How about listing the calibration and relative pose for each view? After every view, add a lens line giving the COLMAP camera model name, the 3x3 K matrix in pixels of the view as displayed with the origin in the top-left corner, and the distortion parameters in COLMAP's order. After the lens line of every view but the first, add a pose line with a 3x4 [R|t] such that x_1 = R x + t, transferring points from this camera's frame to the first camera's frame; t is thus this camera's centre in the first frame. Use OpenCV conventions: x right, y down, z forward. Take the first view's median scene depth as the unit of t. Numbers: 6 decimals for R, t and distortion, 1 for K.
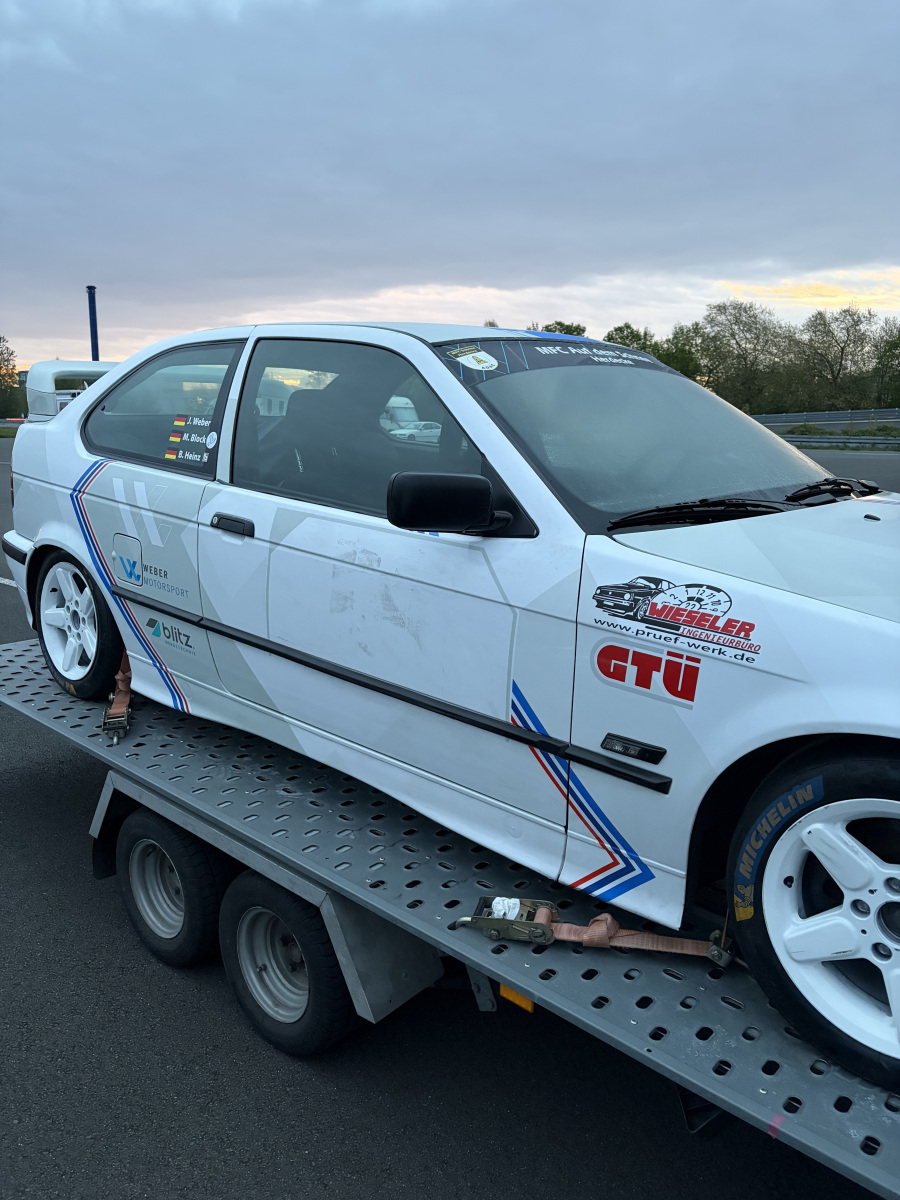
lens RADIAL K [[903.0, 0, 449.1], [0, 903.0, 598.1], [0, 0, 1]] dist [0.058217, -0.014166]
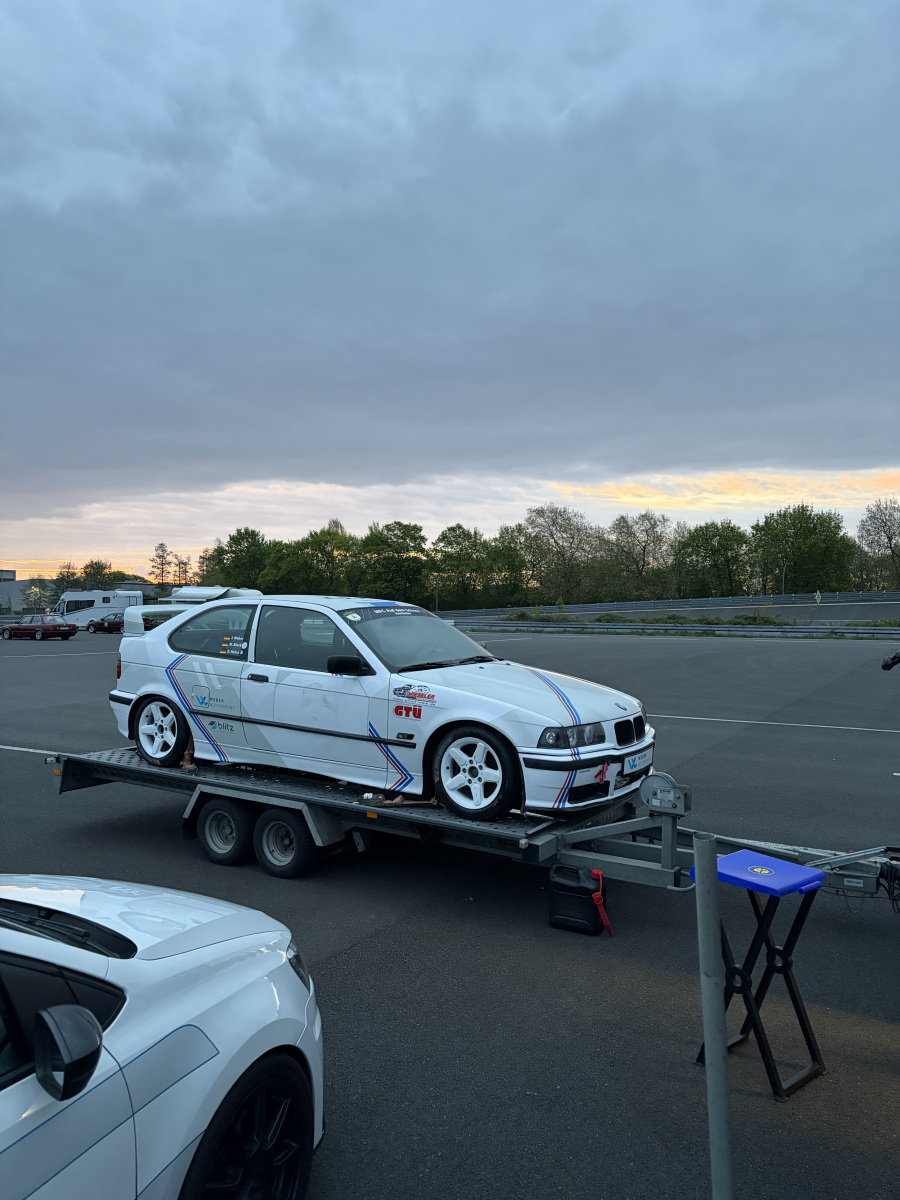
lens RADIAL K [[903.0, 0, 451.9], [0, 903.0, 591.5], [0, 0, 1]] dist [0.058217, -0.014166]
pose [[0.985059, -0.005796, 0.172118, -0.137910], [0.041811, 0.977580, -0.206371, 0.233508], [-0.167063, 0.210484, 0.963217, -1.625835]]
